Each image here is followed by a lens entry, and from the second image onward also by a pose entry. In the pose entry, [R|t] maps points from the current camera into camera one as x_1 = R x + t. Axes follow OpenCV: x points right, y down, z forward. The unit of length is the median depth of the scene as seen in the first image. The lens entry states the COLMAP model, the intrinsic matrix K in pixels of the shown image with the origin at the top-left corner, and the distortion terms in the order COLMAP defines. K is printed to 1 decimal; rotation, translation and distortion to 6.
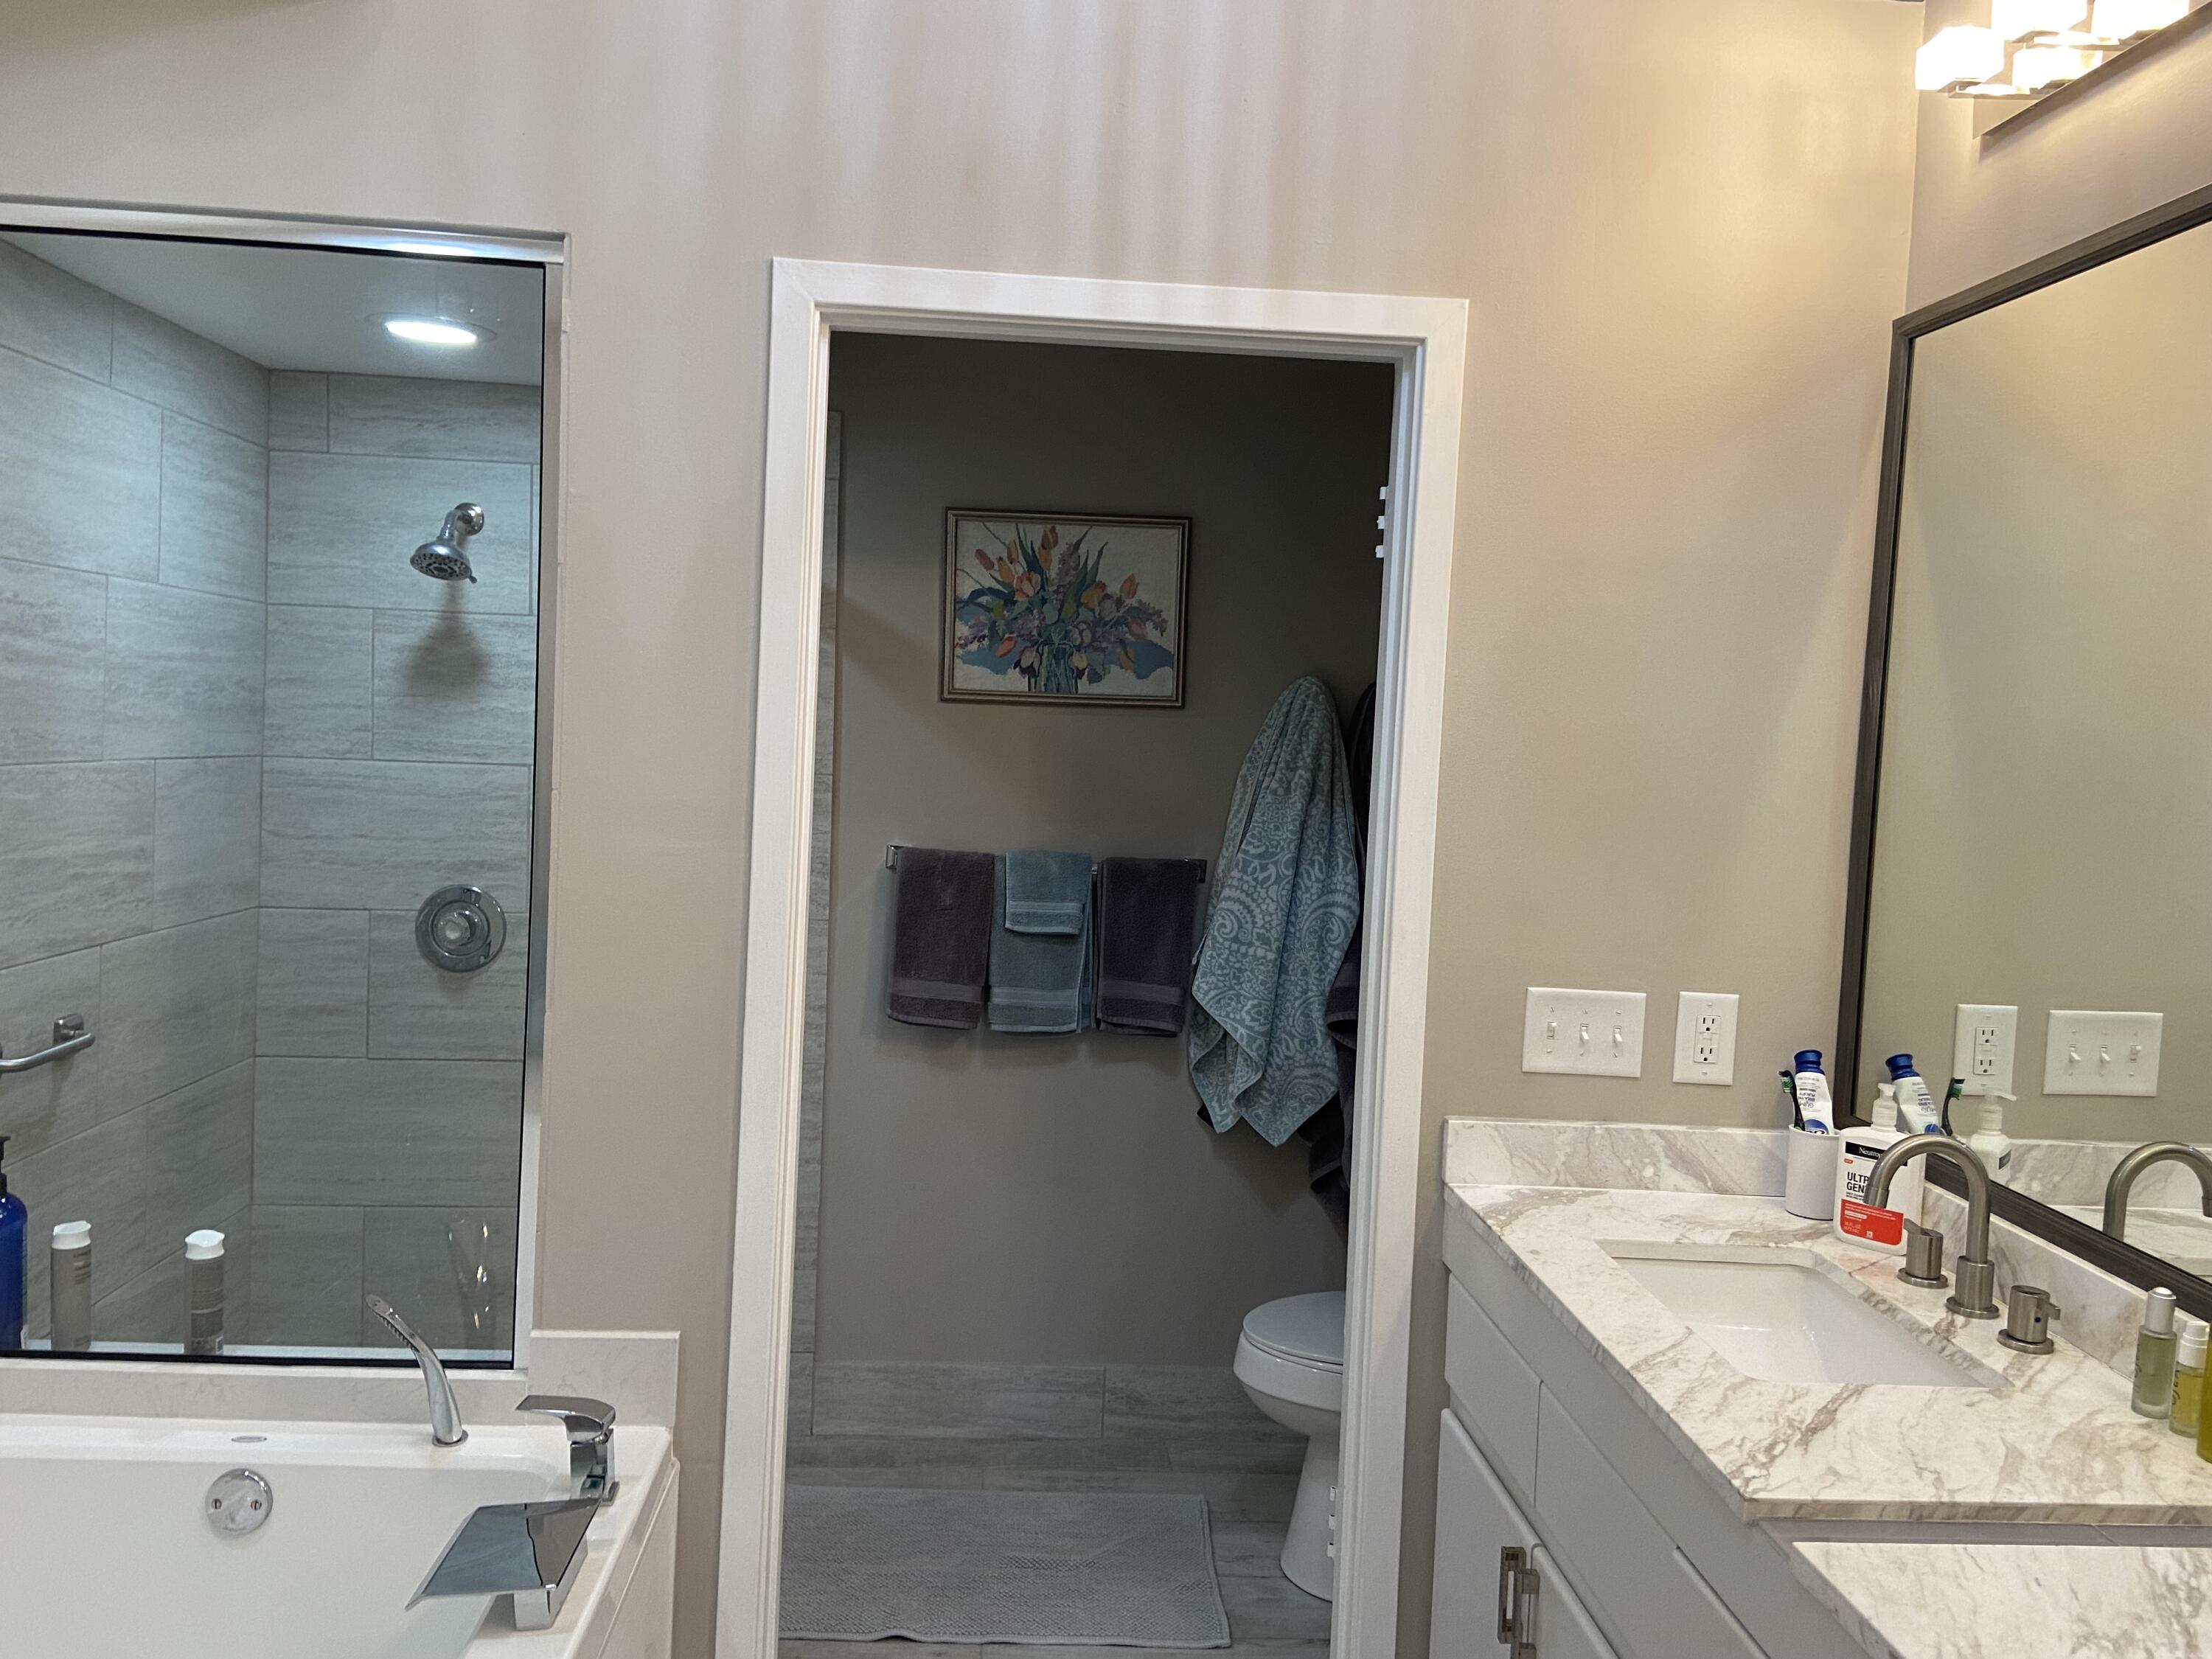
lens RADIAL K [[1676.8, 0, 1102.2], [0, 1676.8, 828.7], [0, 0, 1]] dist [0.110280, -0.139010]
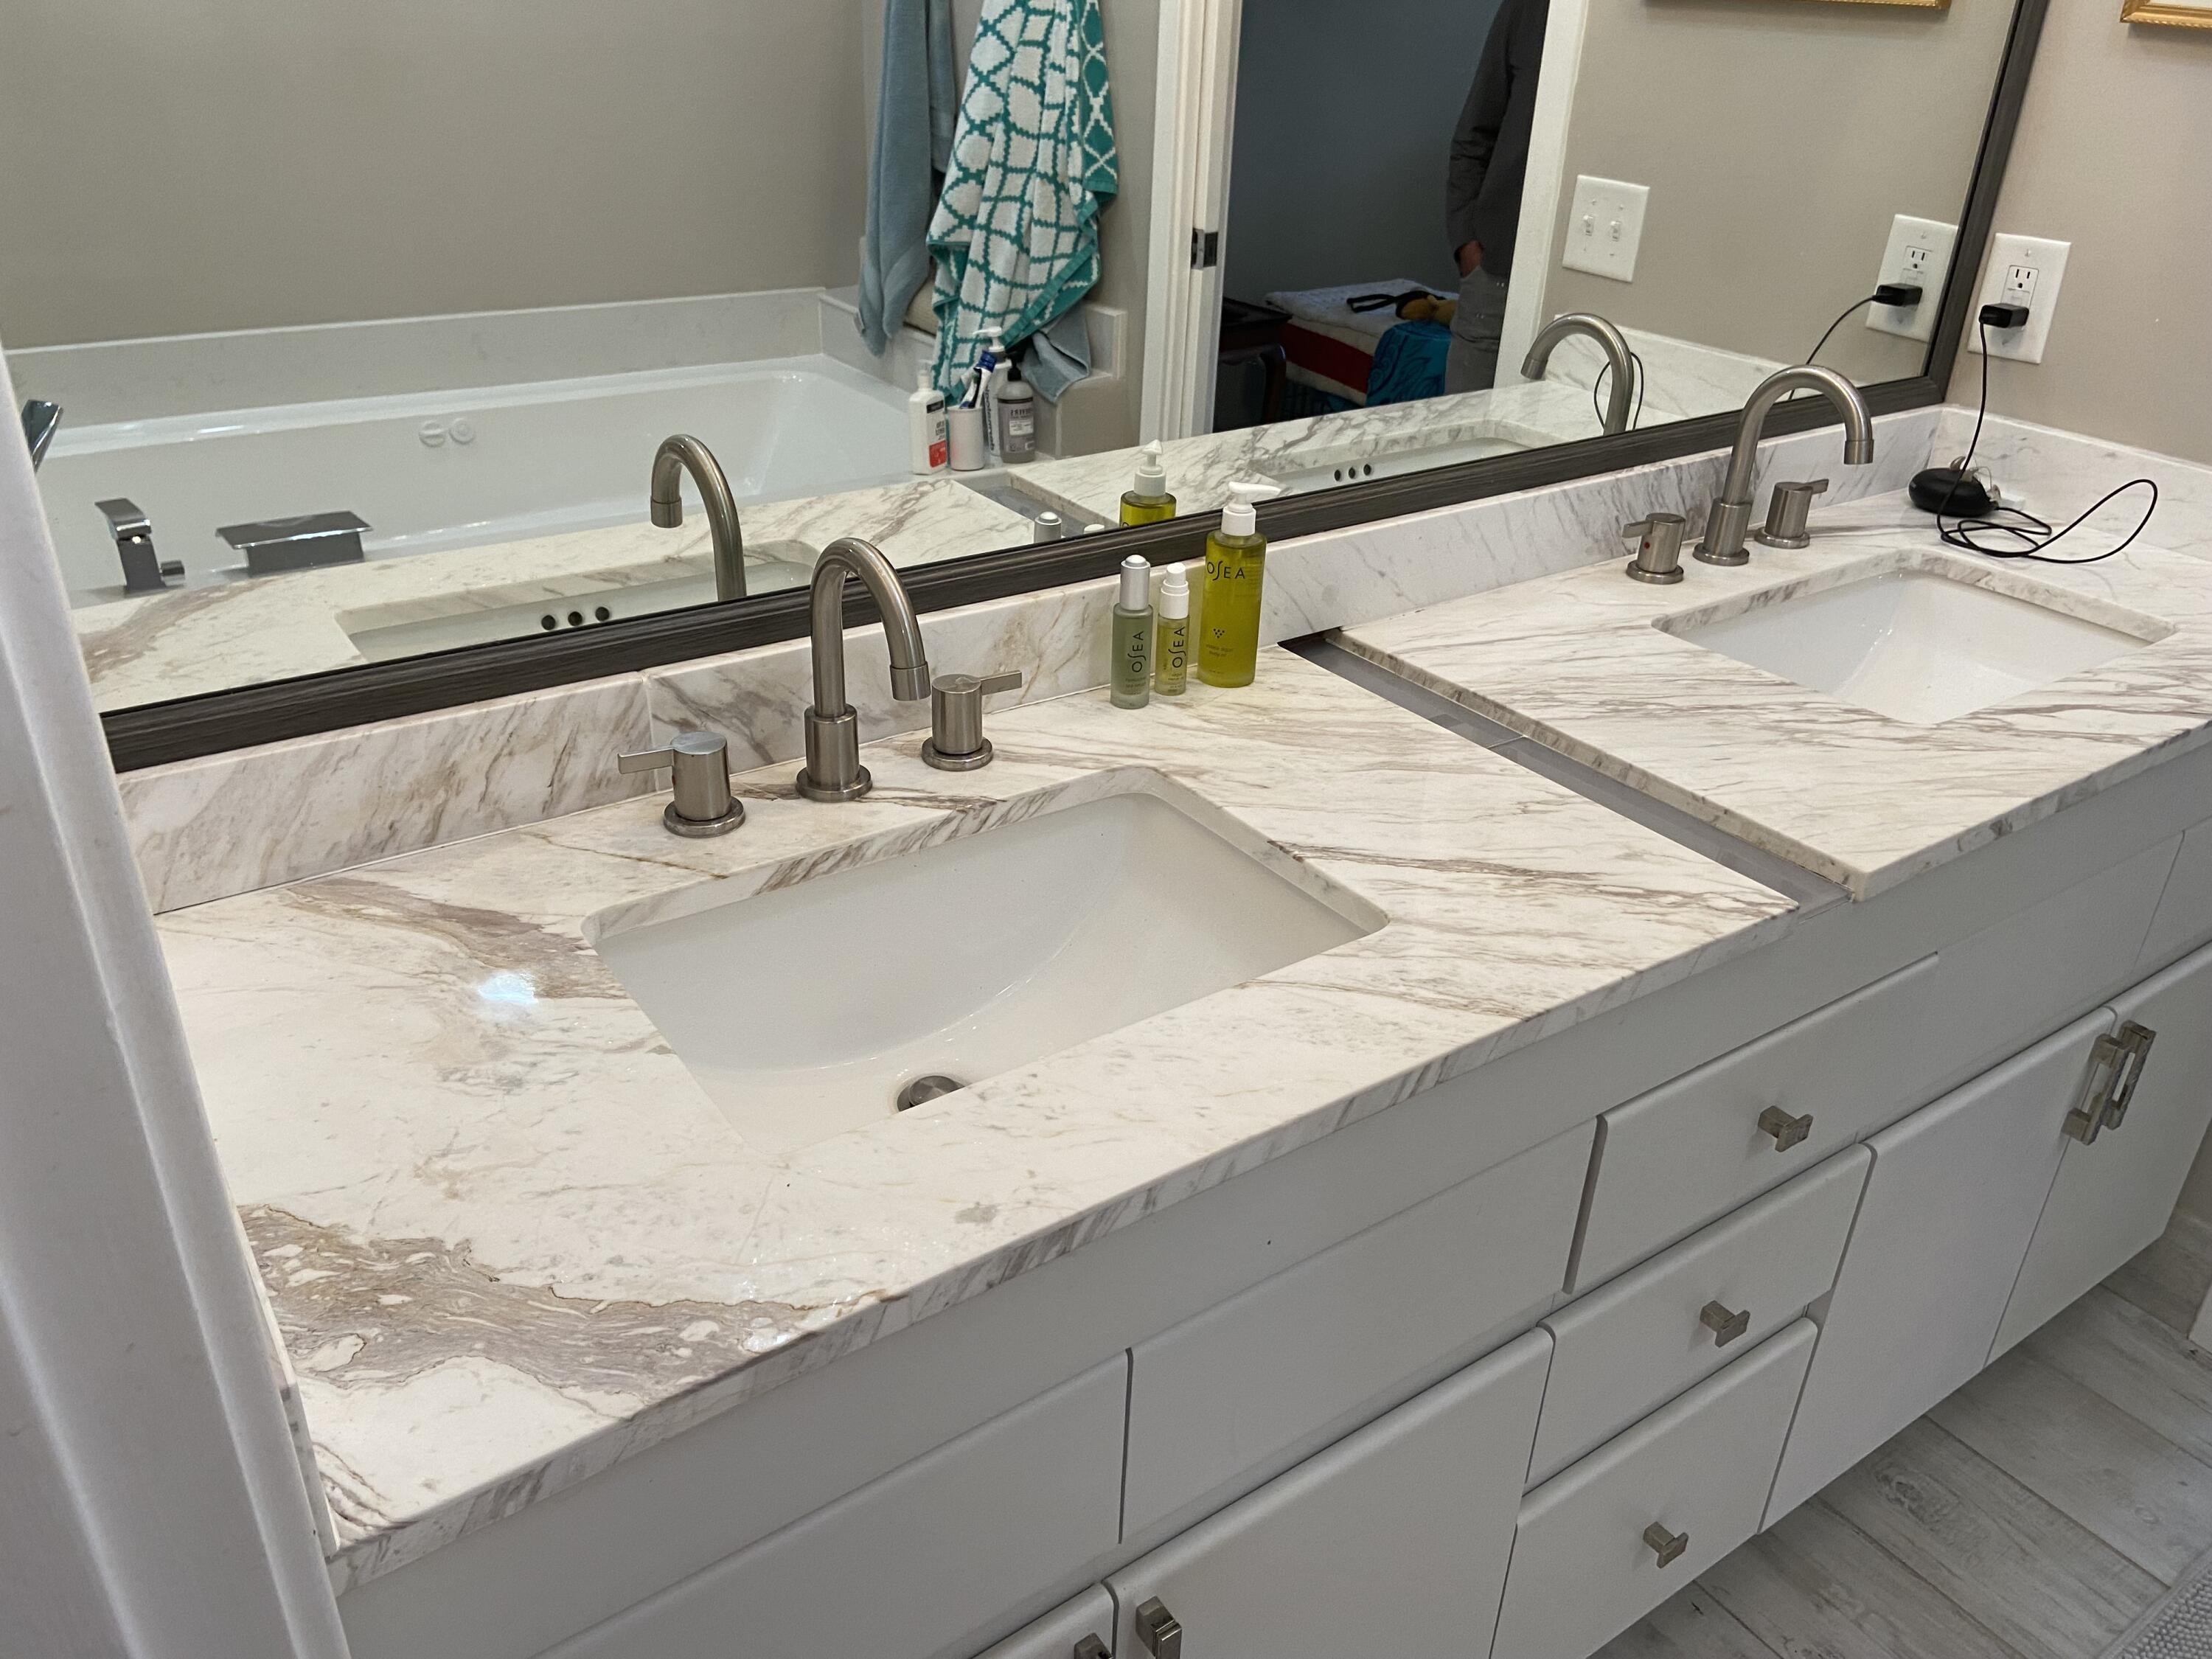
lens RADIAL K [[1676.8, 0, 1108.5], [0, 1676.8, 825.7], [0, 0, 1]] dist [0.110280, -0.139010]
pose [[-0.513498, -0.467658, 0.719455, -0.009158], [-0.003982, 0.839727, 0.542995, -0.057960], [-0.858082, 0.275962, -0.433060, 1.375784]]
